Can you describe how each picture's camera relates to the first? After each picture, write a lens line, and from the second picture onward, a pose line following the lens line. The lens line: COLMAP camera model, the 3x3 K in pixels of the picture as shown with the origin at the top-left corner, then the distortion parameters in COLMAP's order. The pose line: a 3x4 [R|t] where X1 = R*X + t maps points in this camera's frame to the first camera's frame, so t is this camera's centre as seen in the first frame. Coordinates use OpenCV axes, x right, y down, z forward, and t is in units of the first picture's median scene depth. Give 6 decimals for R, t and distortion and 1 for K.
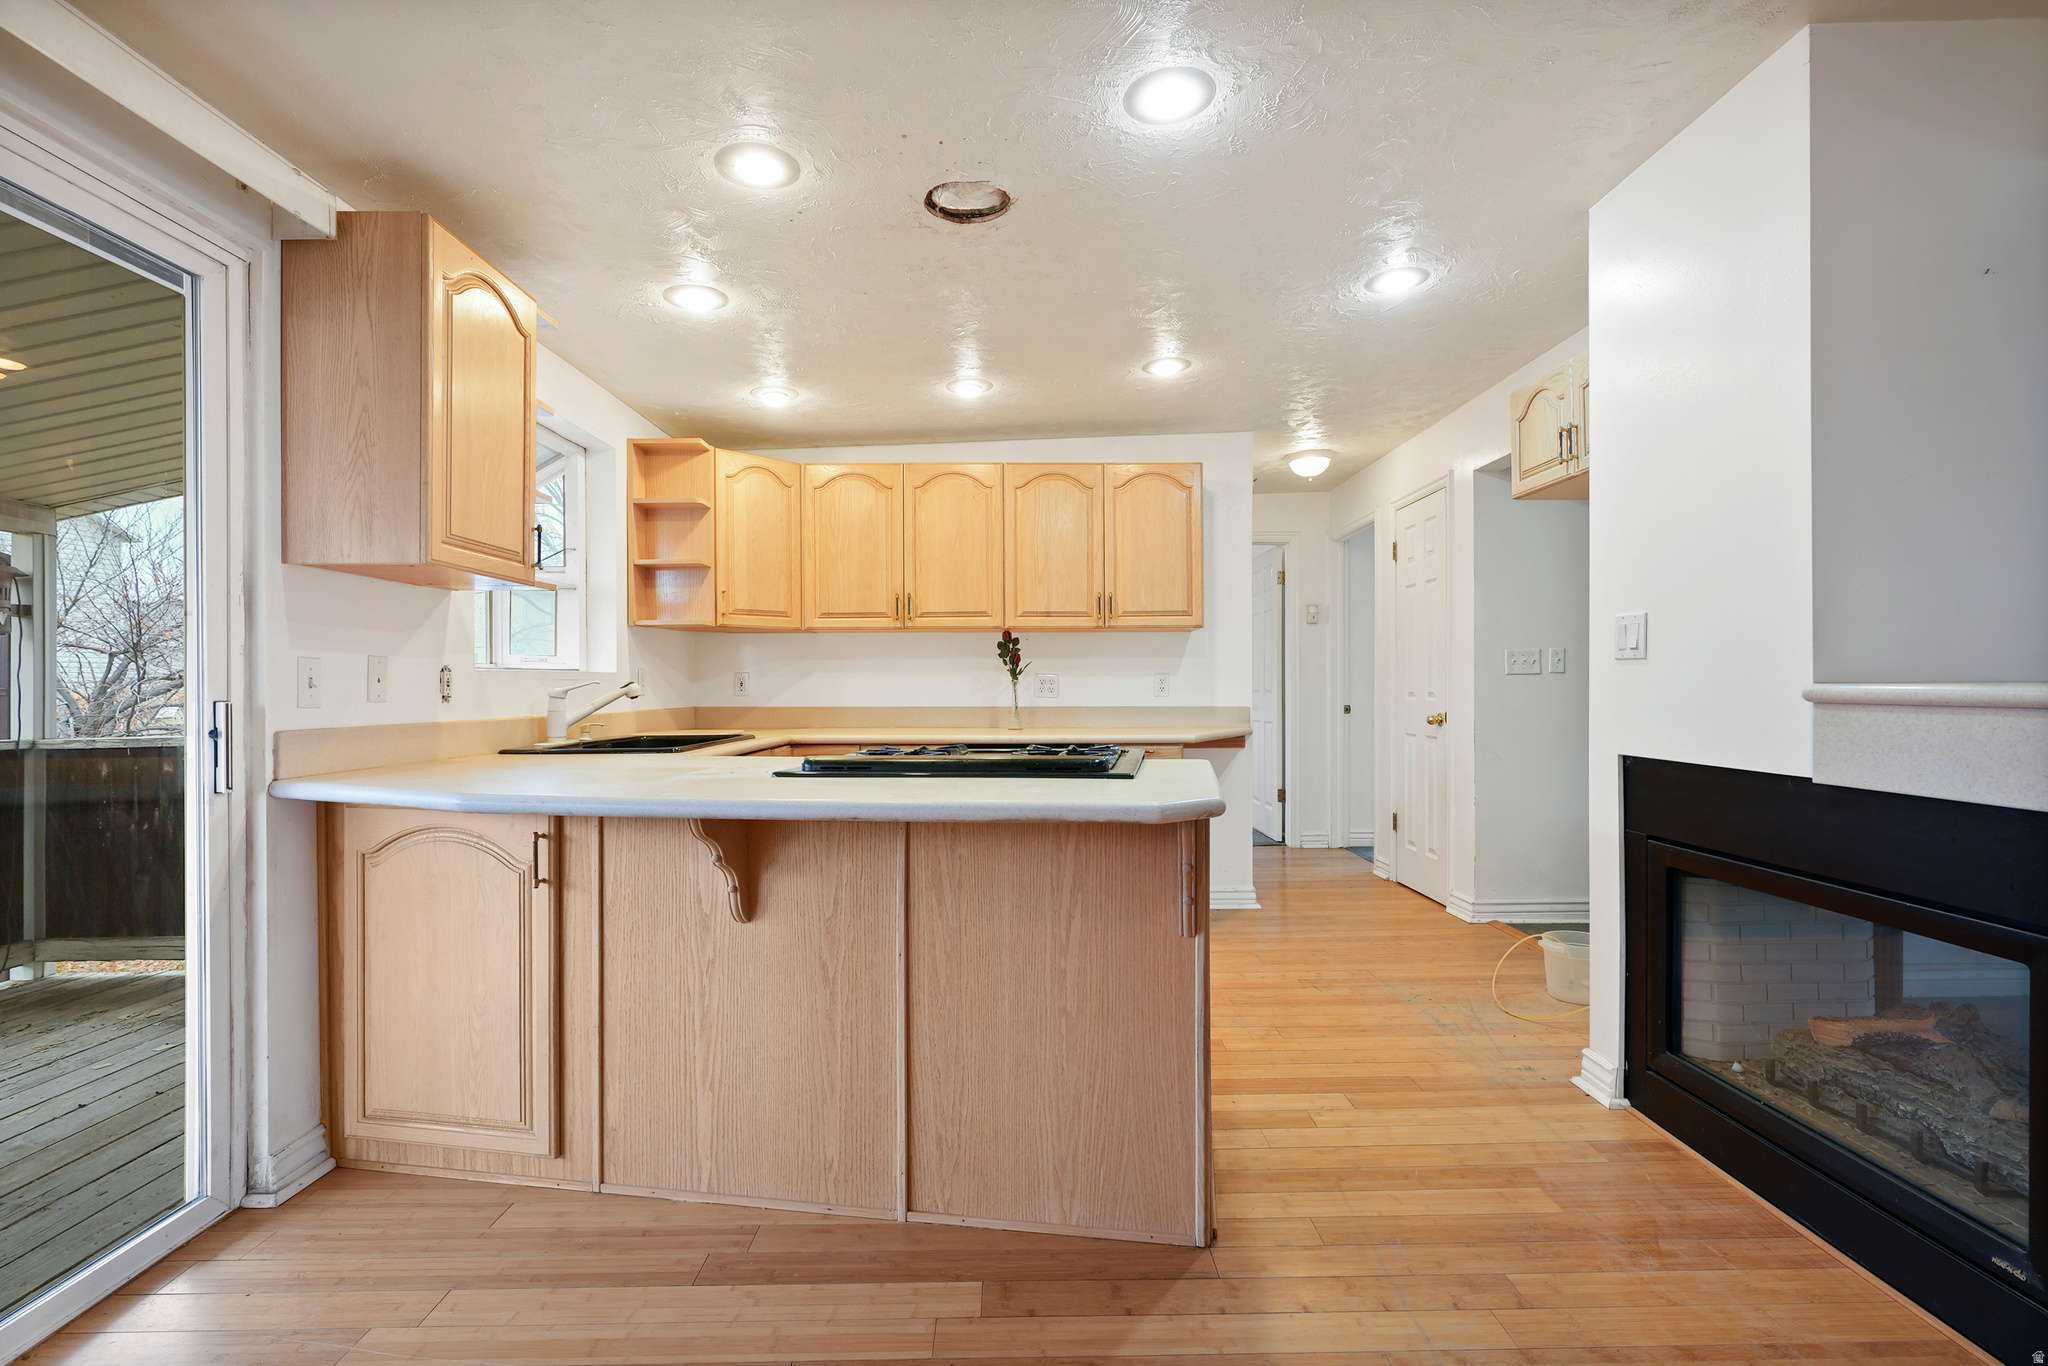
lens RADIAL K [[934.9, 0, 1030.0], [0, 934.9, 700.4], [0, 0, 1]] dist [-0.016001, 0.005795]
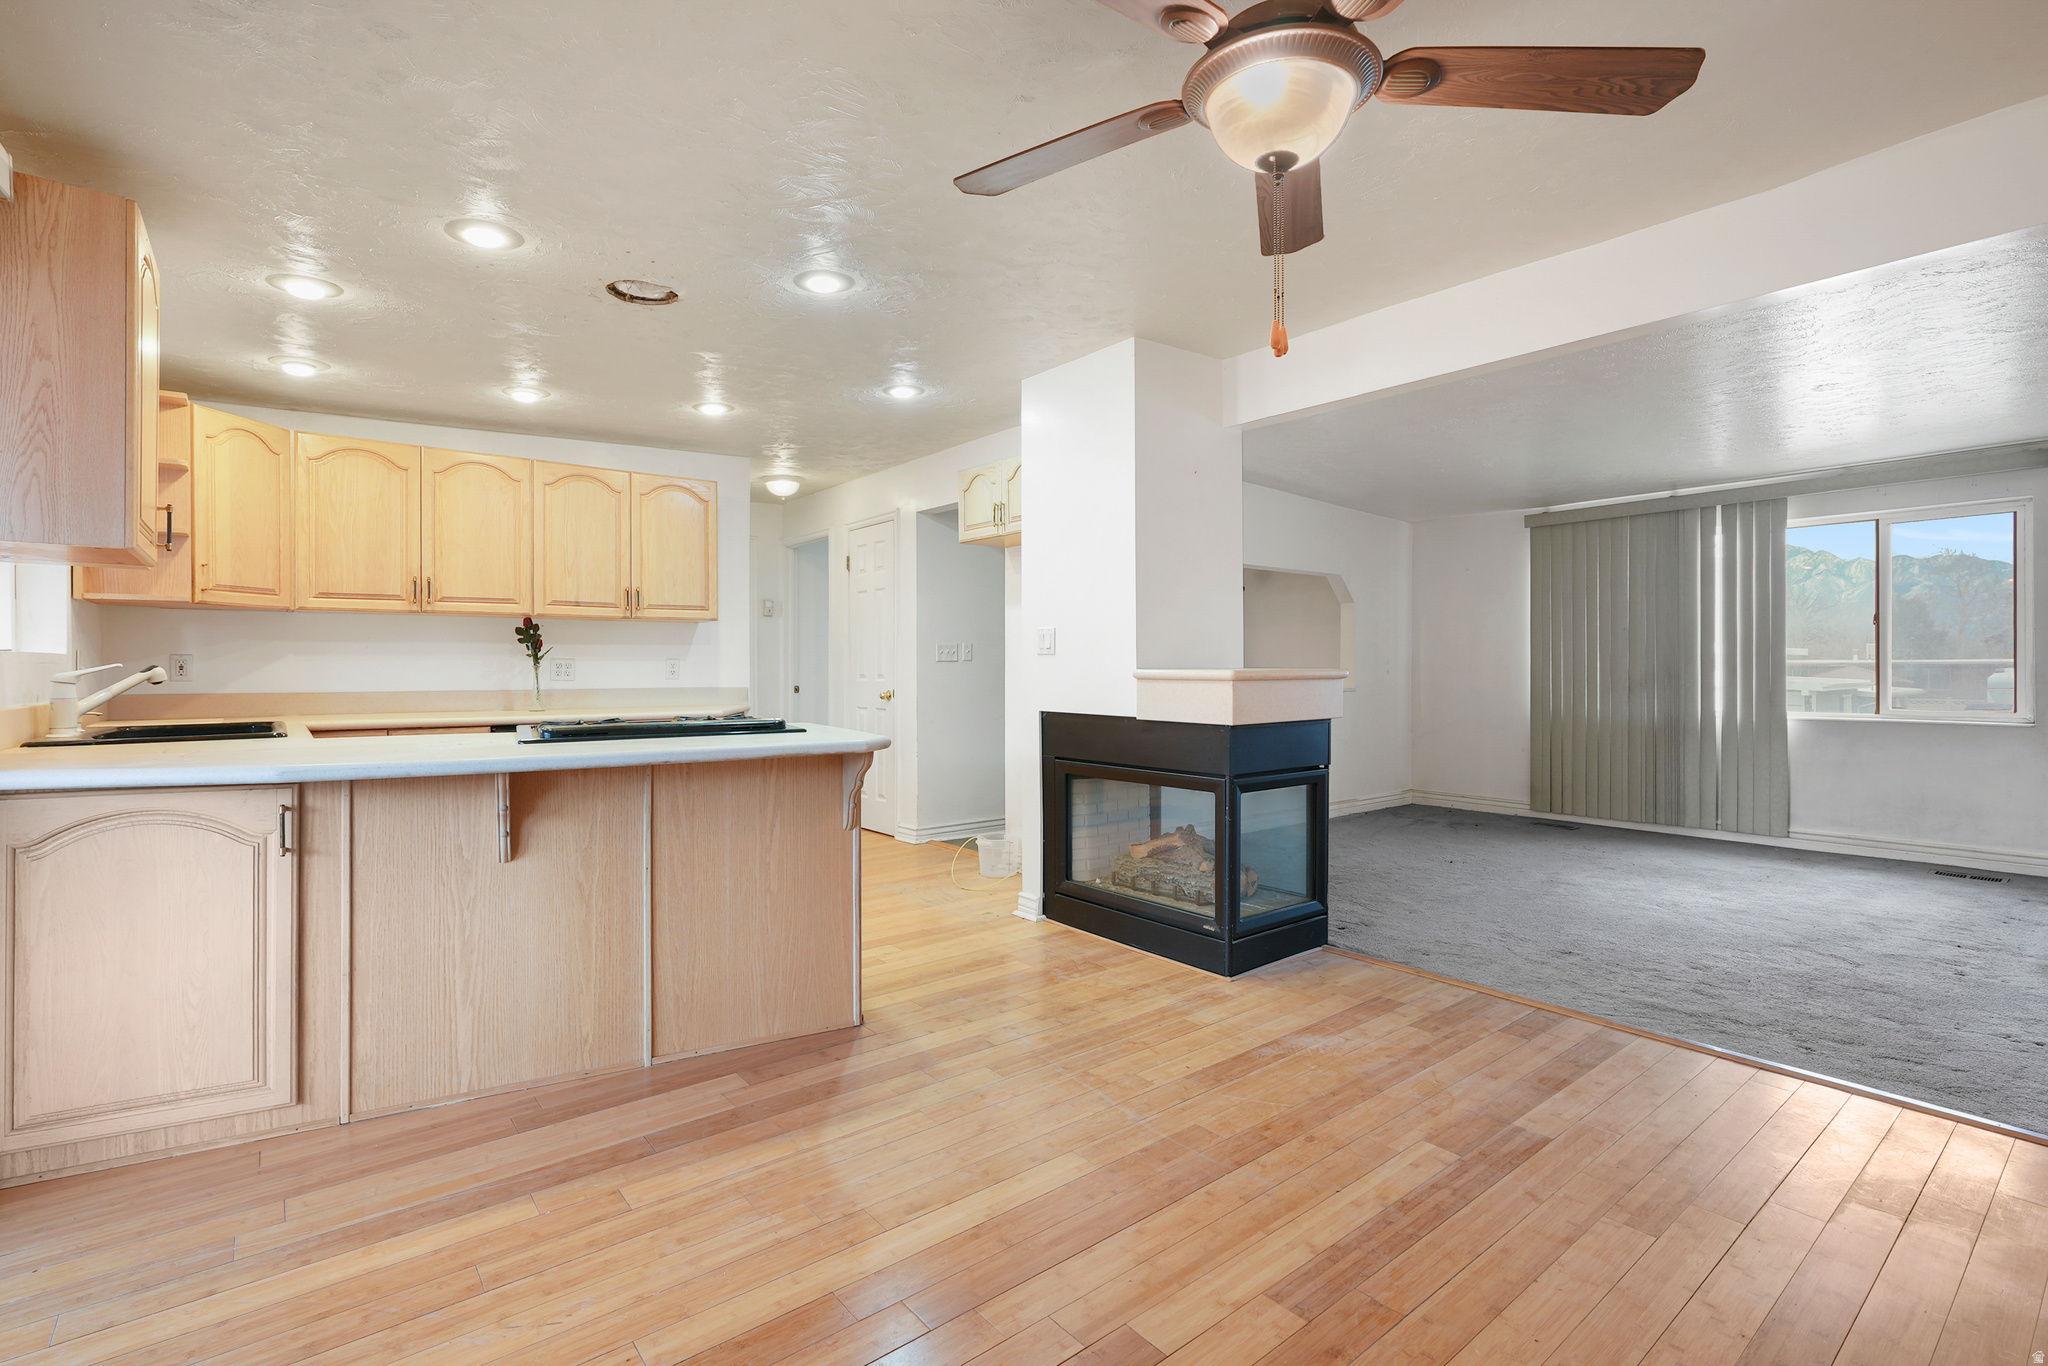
lens RADIAL K [[934.9, 0, 1030.0], [0, 934.9, 700.4], [0, 0, 1]] dist [-0.016001, 0.005795]
pose [[0.788450, -0.019332, 0.614795, -0.472071], [0.008268, 0.999749, 0.020834, 0.003675], [-0.615043, -0.011344, 0.788412, -0.364940]]
